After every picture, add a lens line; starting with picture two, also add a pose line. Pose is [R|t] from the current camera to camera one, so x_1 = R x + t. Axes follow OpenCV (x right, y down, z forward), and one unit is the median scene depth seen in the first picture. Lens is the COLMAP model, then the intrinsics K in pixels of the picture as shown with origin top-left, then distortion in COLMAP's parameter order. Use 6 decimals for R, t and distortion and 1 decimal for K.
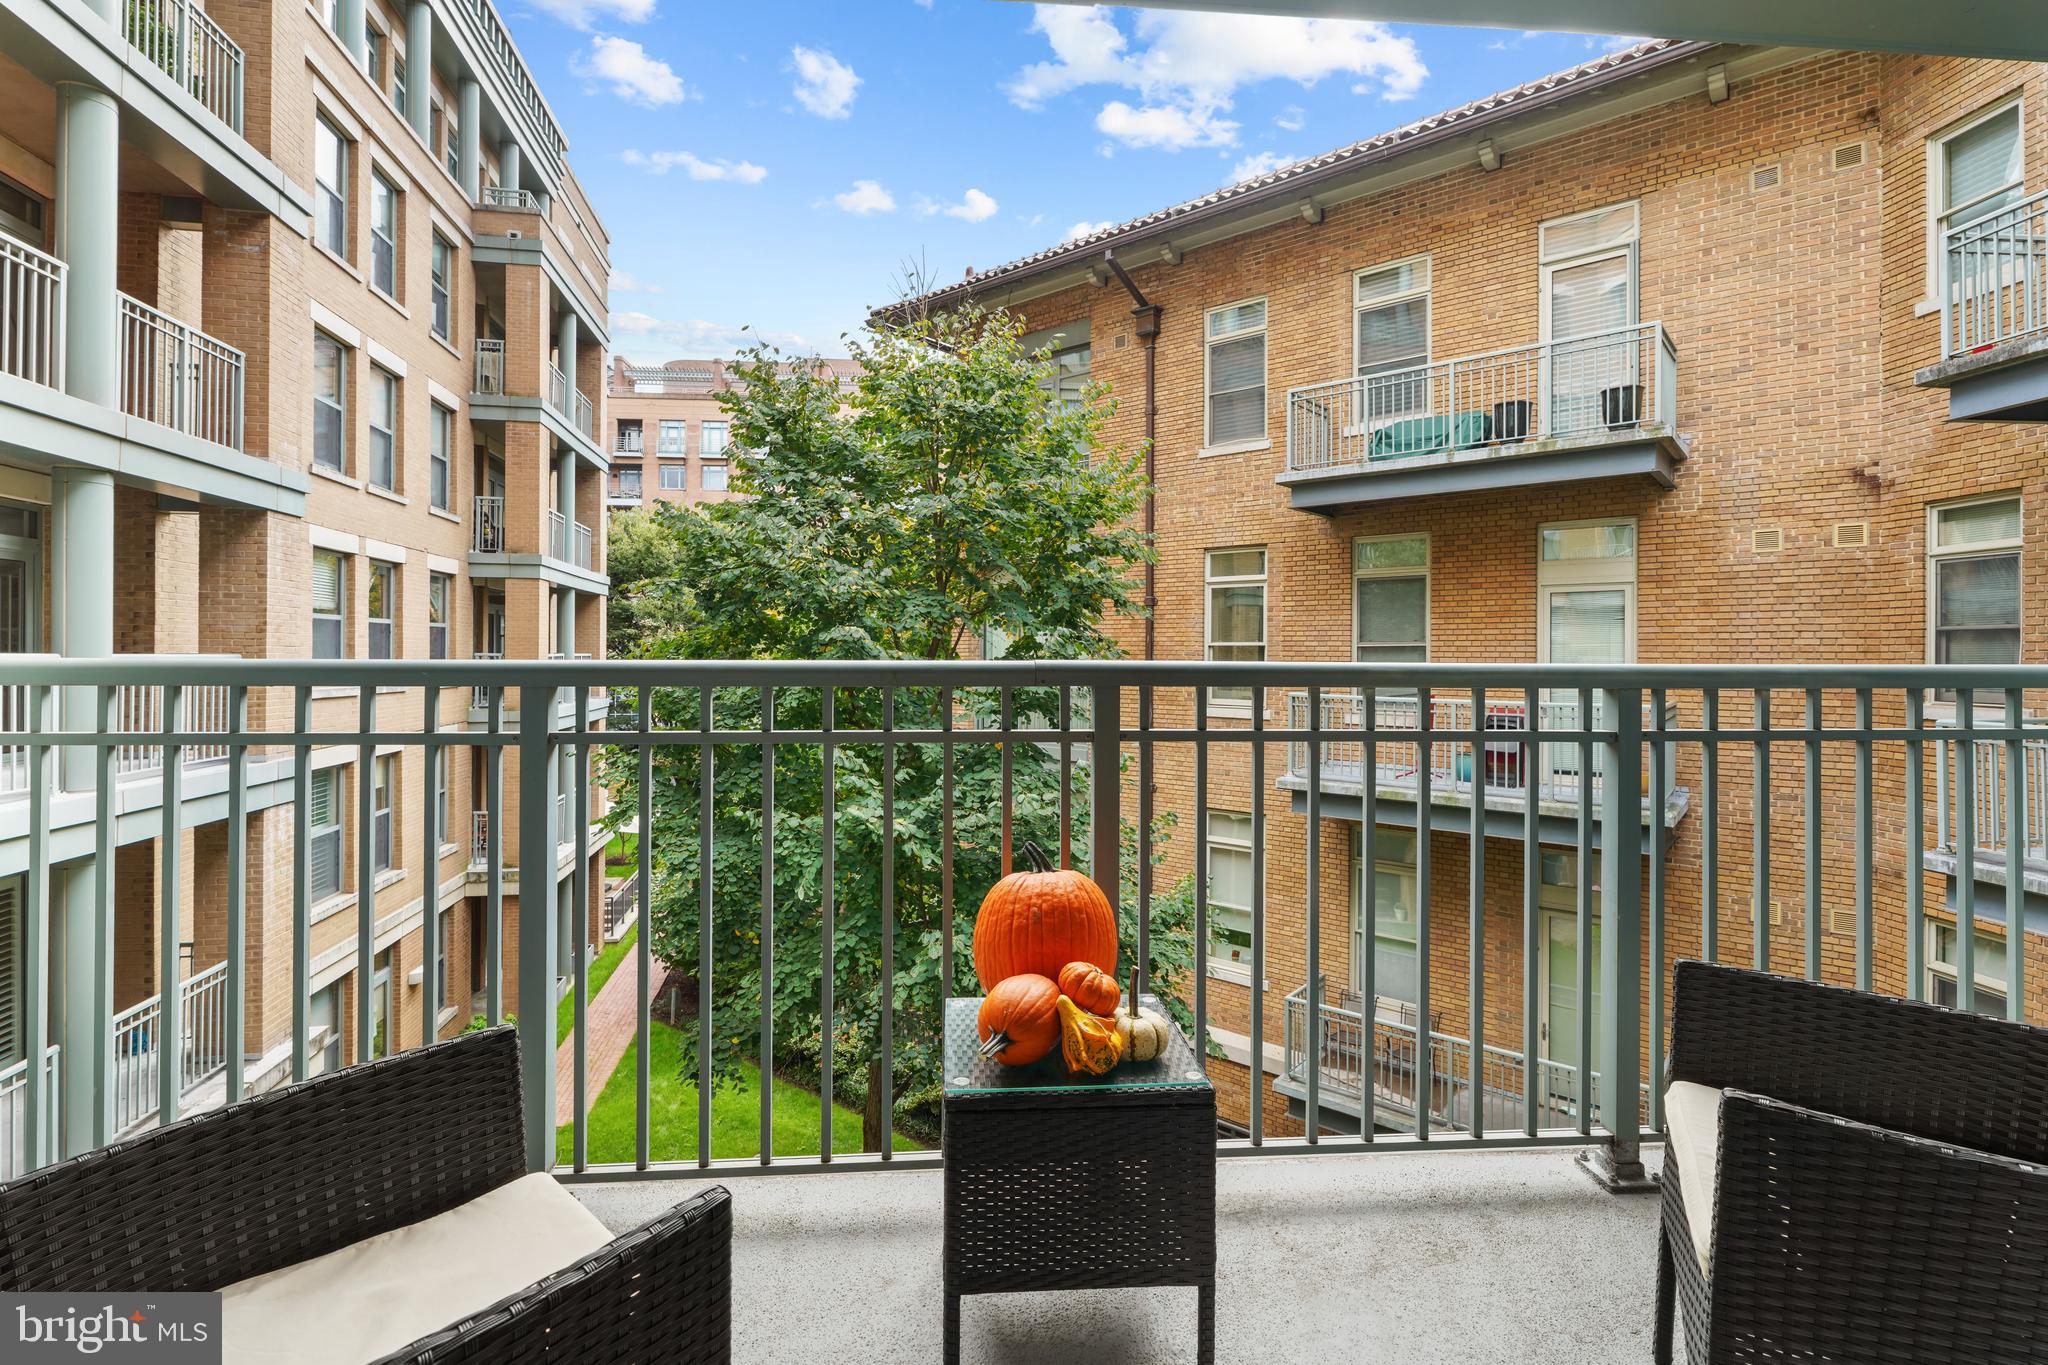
lens RADIAL K [[971.6, 0, 1054.5], [0, 971.6, 652.5], [0, 0, 1]] dist [-0.027194, -0.000250]
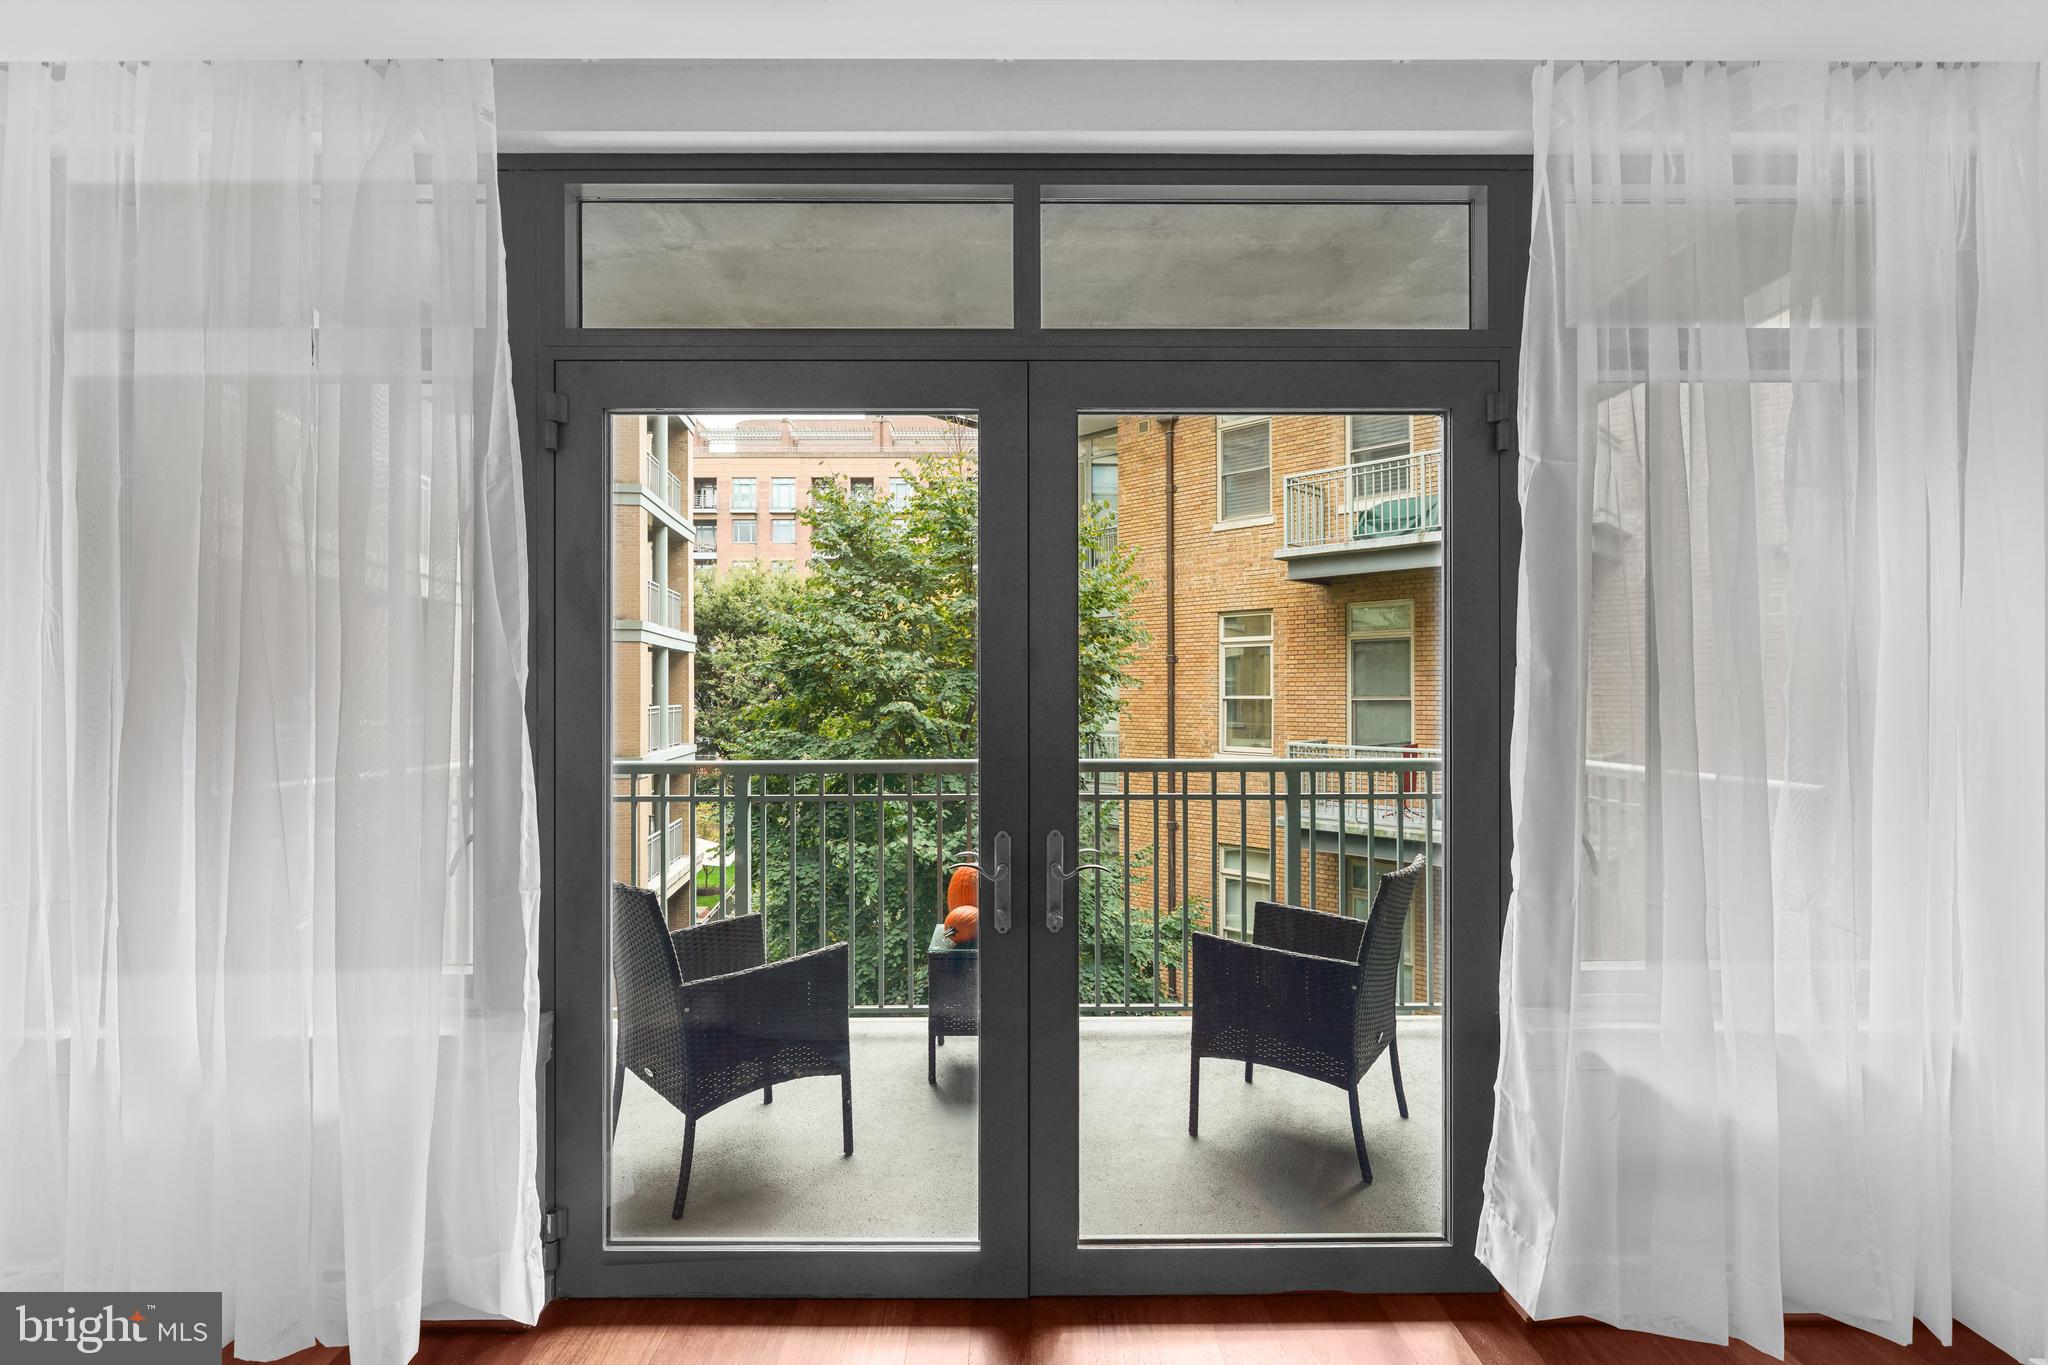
lens RADIAL K [[947.0, 0, 1024.0], [0, 947.0, 682.5], [0, 0, 1]] dist [-0.023678, 0.000163]
pose [[0.996009, -0.008636, -0.088839, 0.033046], [0.007557, 0.999894, -0.012466, -0.017083], [0.088938, 0.011745, 0.995968, -0.130081]]
